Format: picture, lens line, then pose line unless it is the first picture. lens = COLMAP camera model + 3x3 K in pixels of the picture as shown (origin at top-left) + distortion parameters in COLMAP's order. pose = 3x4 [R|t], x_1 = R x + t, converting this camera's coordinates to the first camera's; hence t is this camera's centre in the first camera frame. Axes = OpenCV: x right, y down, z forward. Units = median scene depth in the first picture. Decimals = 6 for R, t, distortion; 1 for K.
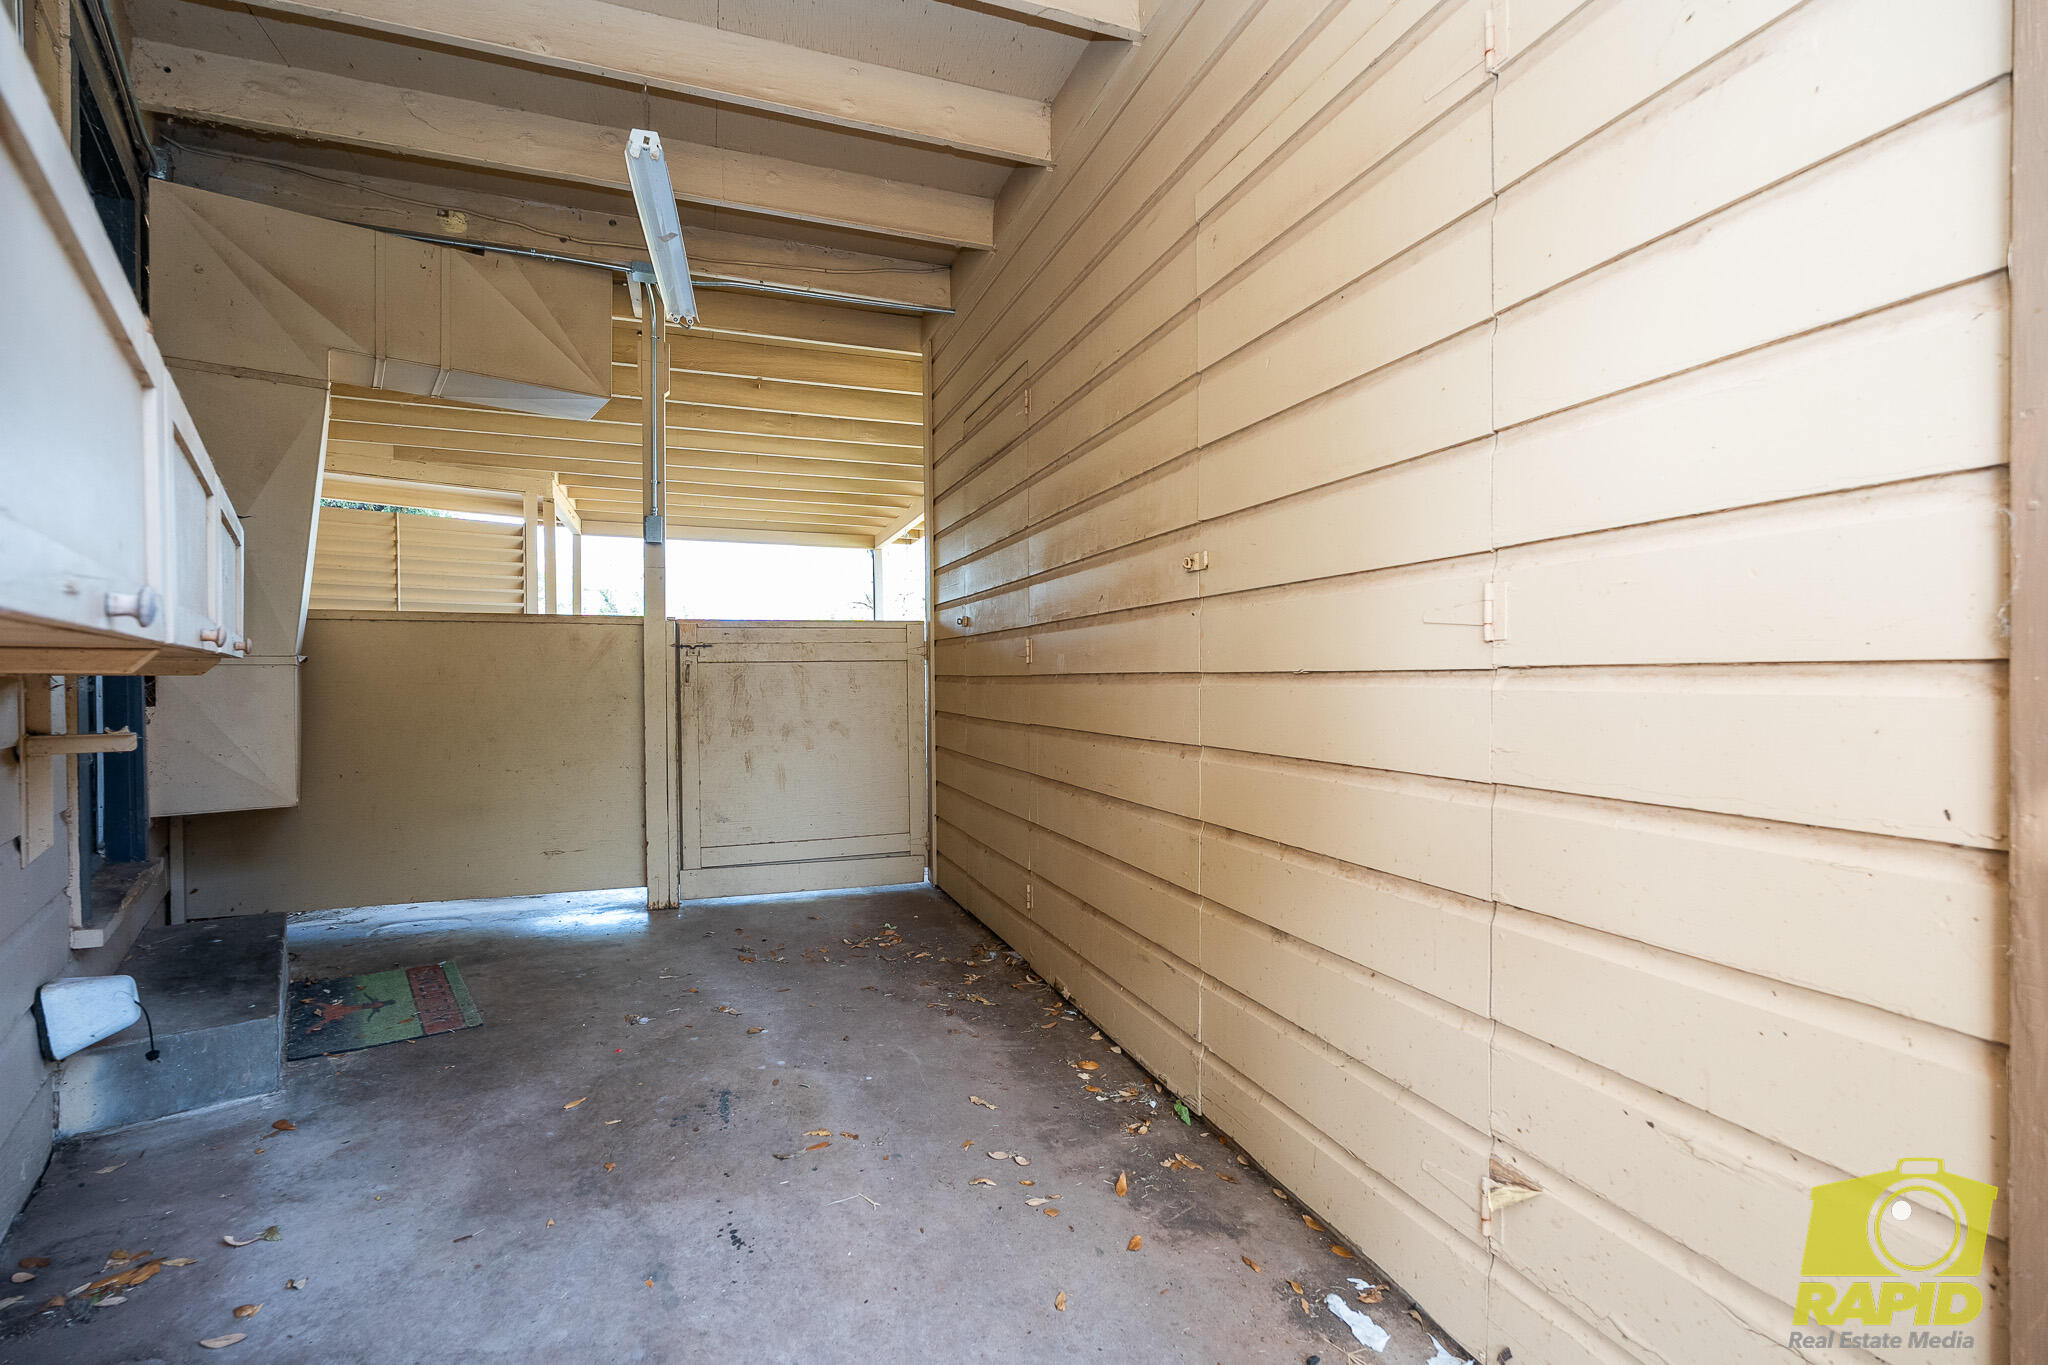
lens RADIAL K [[896.2, 0, 1013.0], [0, 896.2, 684.4], [0, 0, 1]] dist [-0.008474, 0.001318]
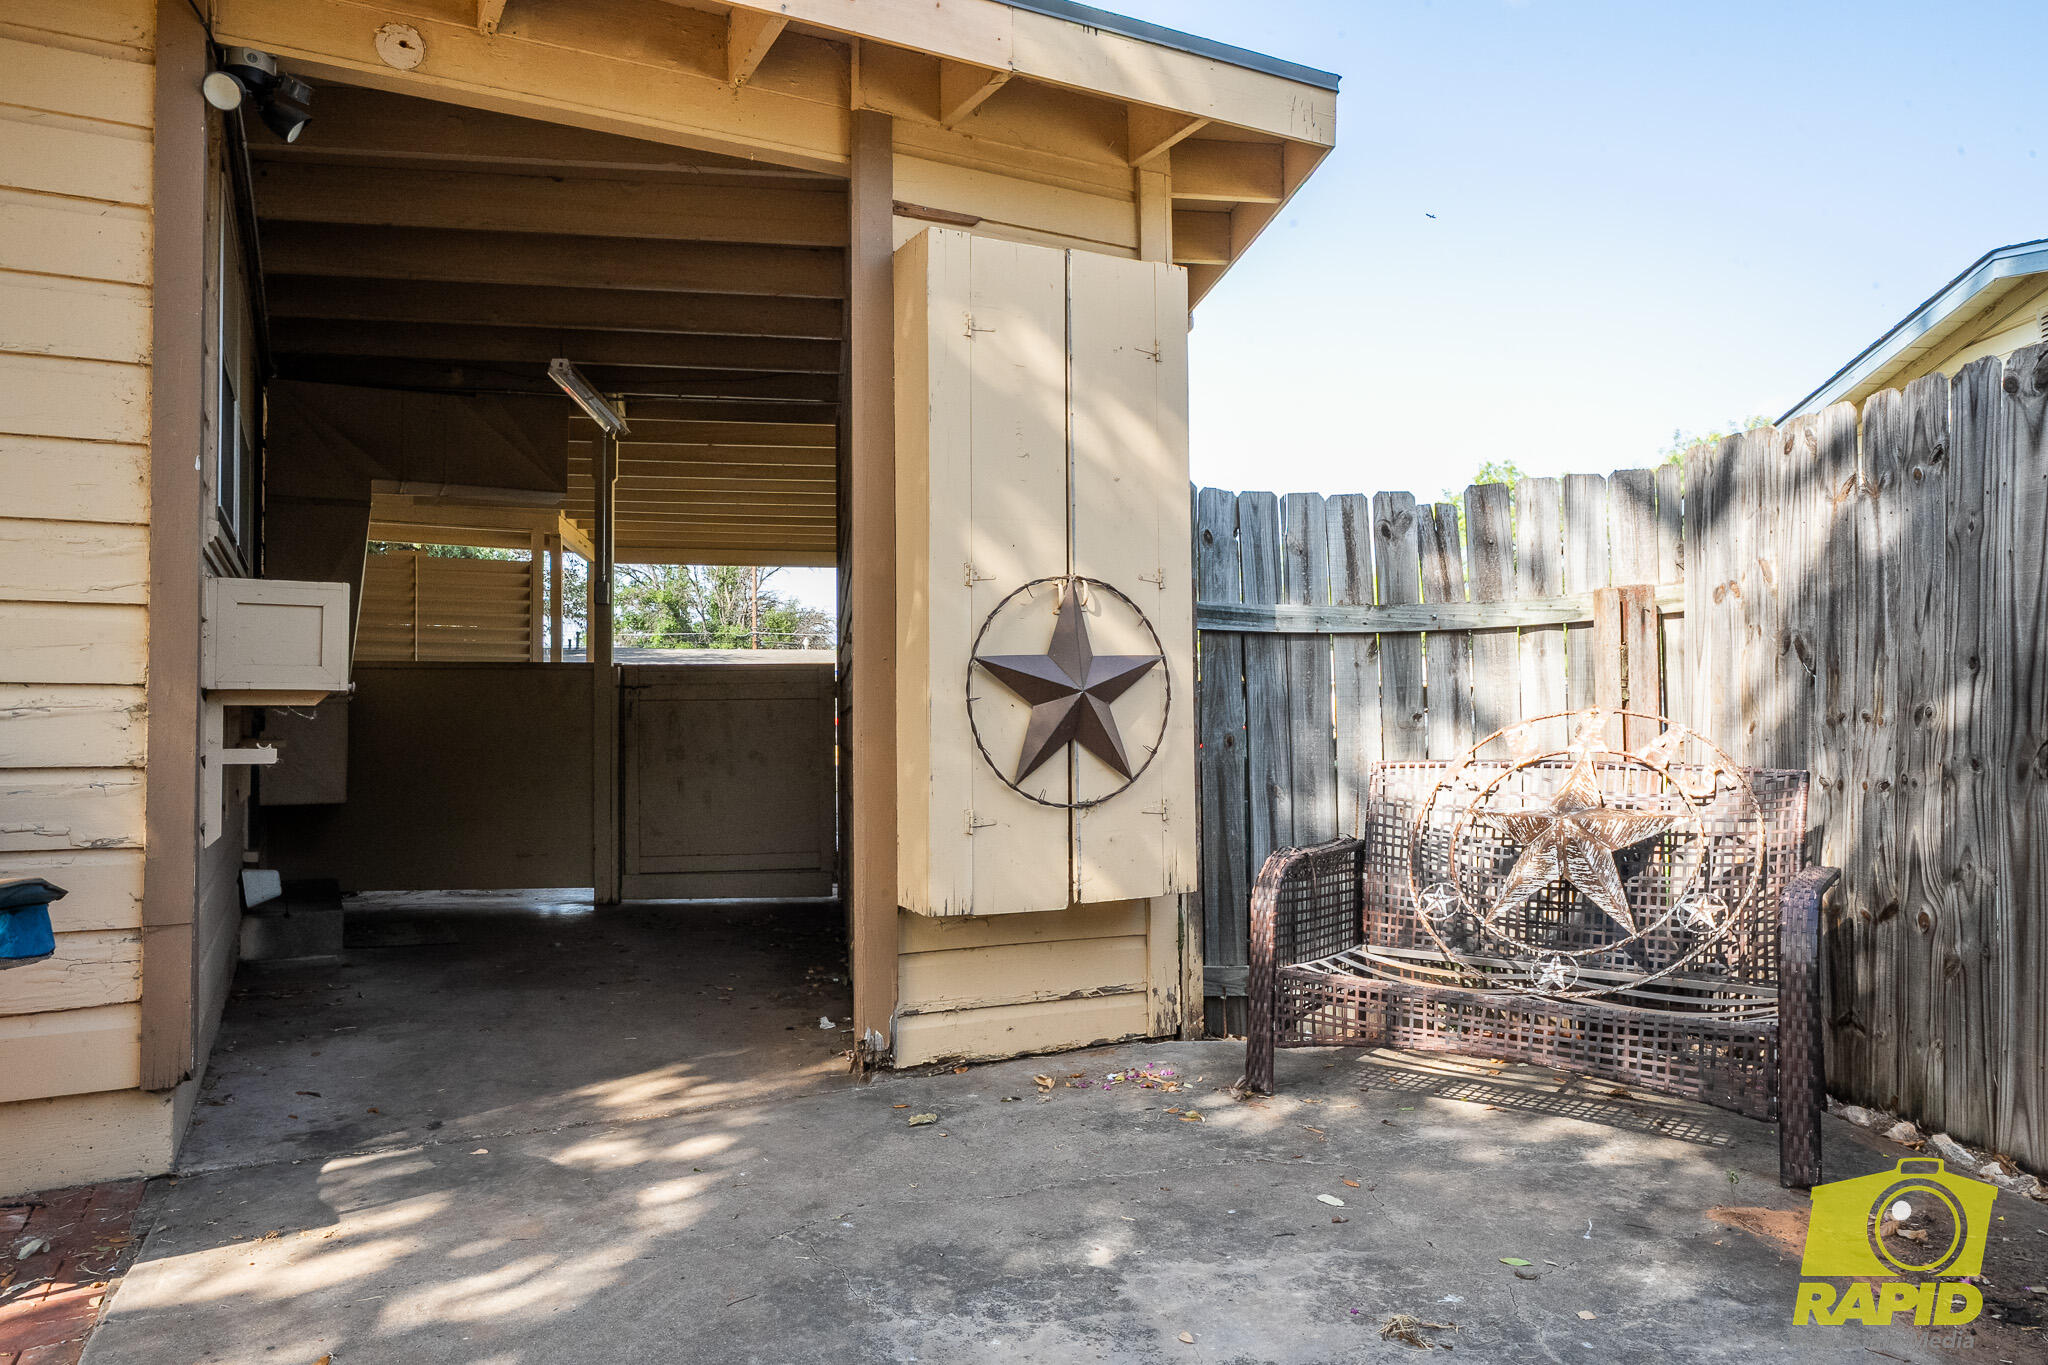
lens RADIAL K [[1413.5, 0, 1028.3], [0, 1413.5, 684.7], [0, 0, 1]] dist [0.003500, 0.000745]
pose [[0.981044, -0.003913, -0.193744, 0.529901], [-0.002380, 0.999477, -0.032236, 0.013871], [0.193769, 0.032087, 0.980522, -0.760330]]
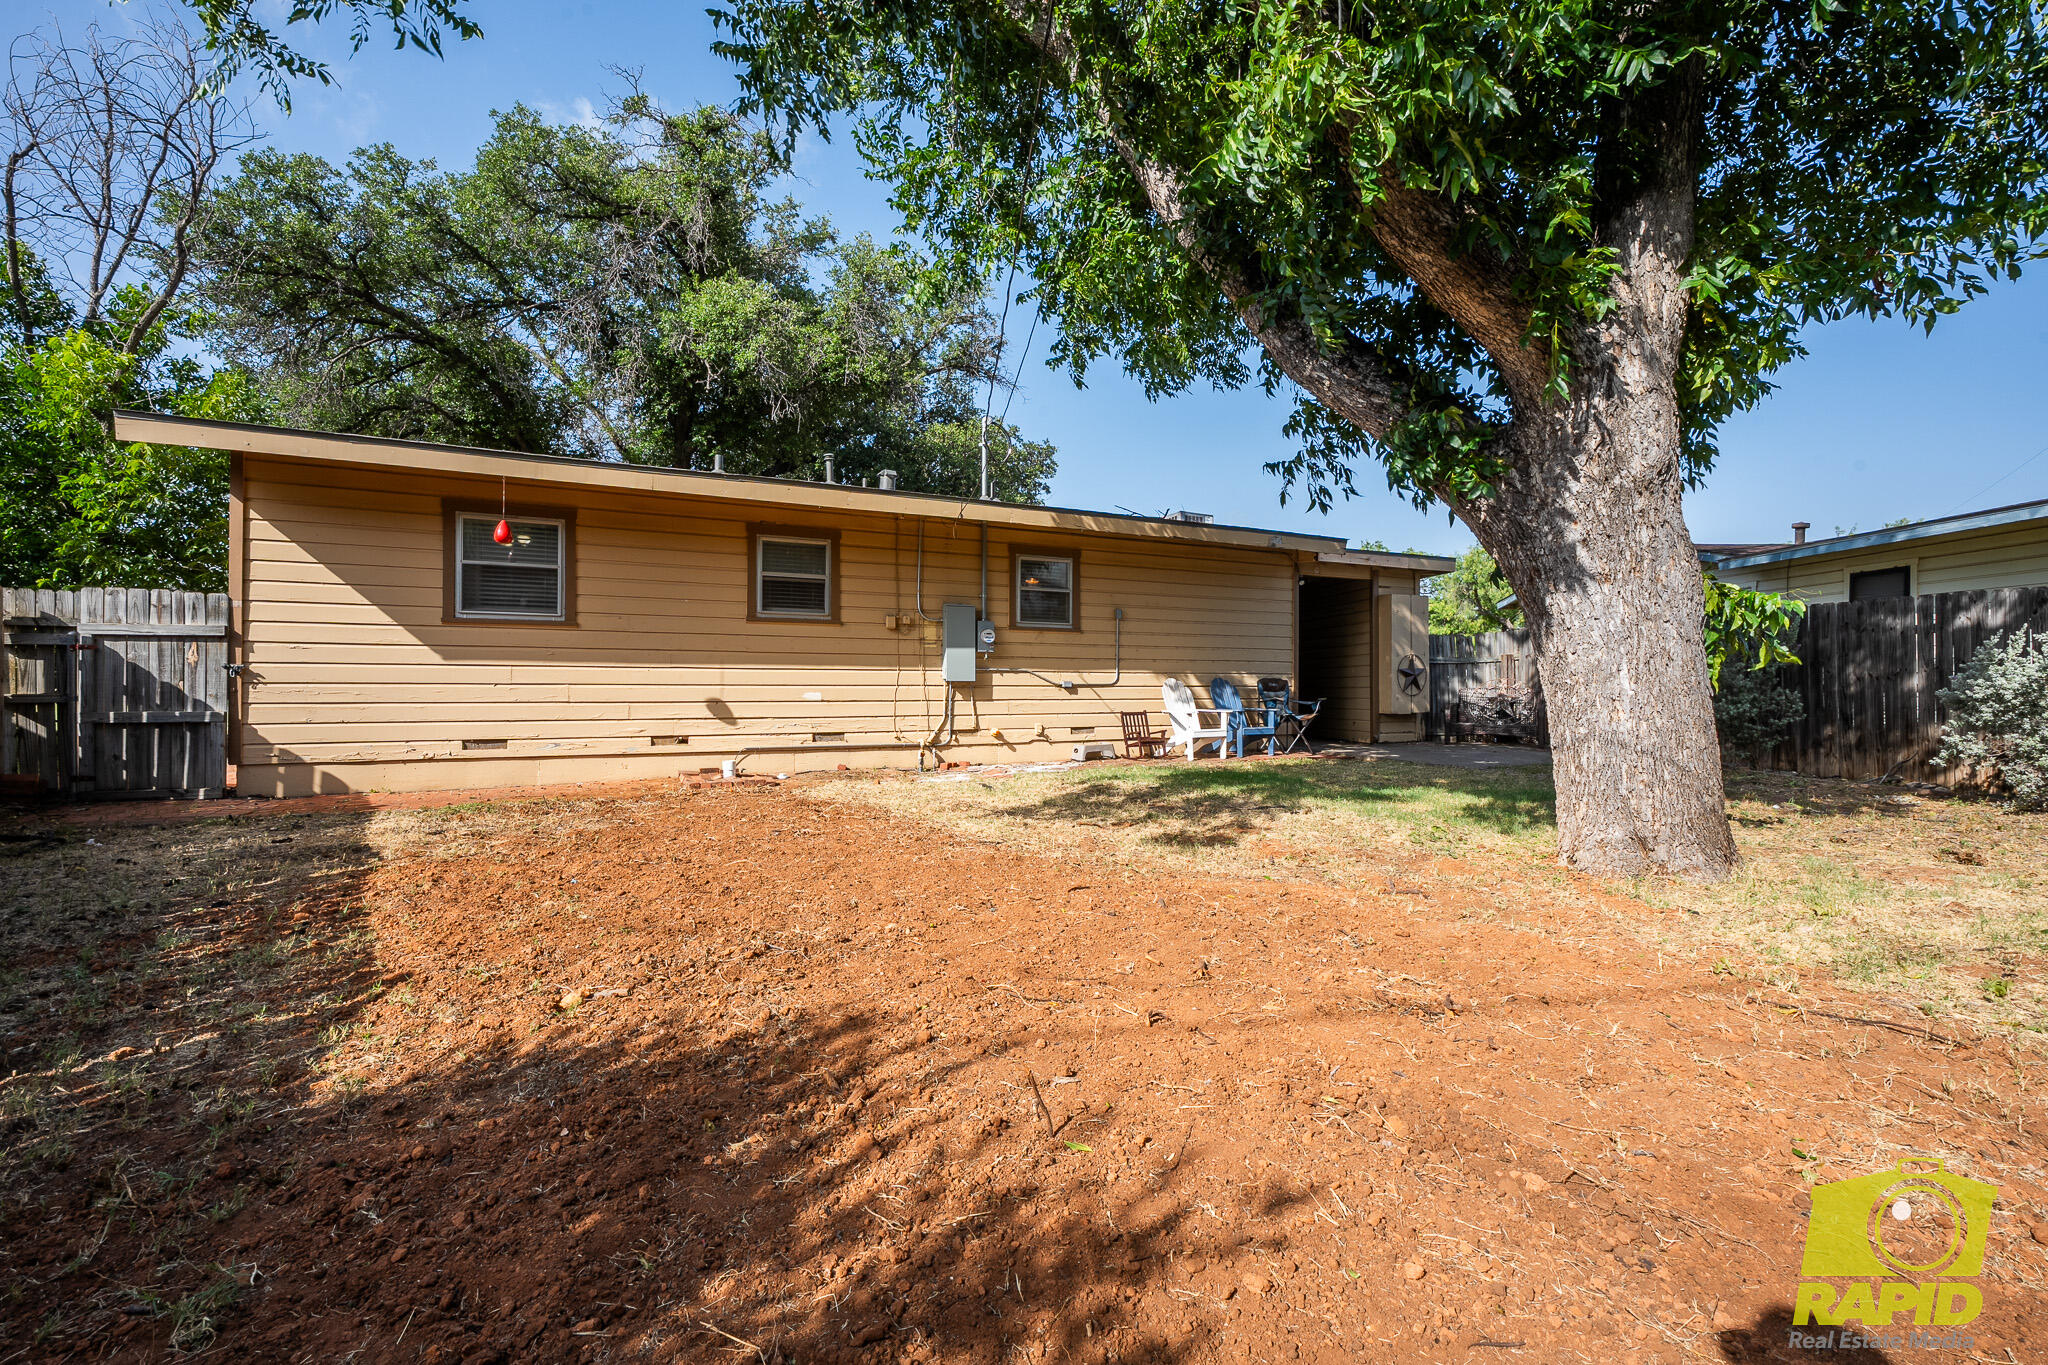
lens RADIAL K [[896.2, 0, 1031.6], [0, 896.2, 682.6], [0, 0, 1]] dist [-0.008474, 0.001318]
pose [[0.980983, 0.000892, -0.194091, -1.533305], [-0.001622, 0.999992, -0.003598, 0.050997], [0.194087, 0.003844, 0.980977, -6.764766]]
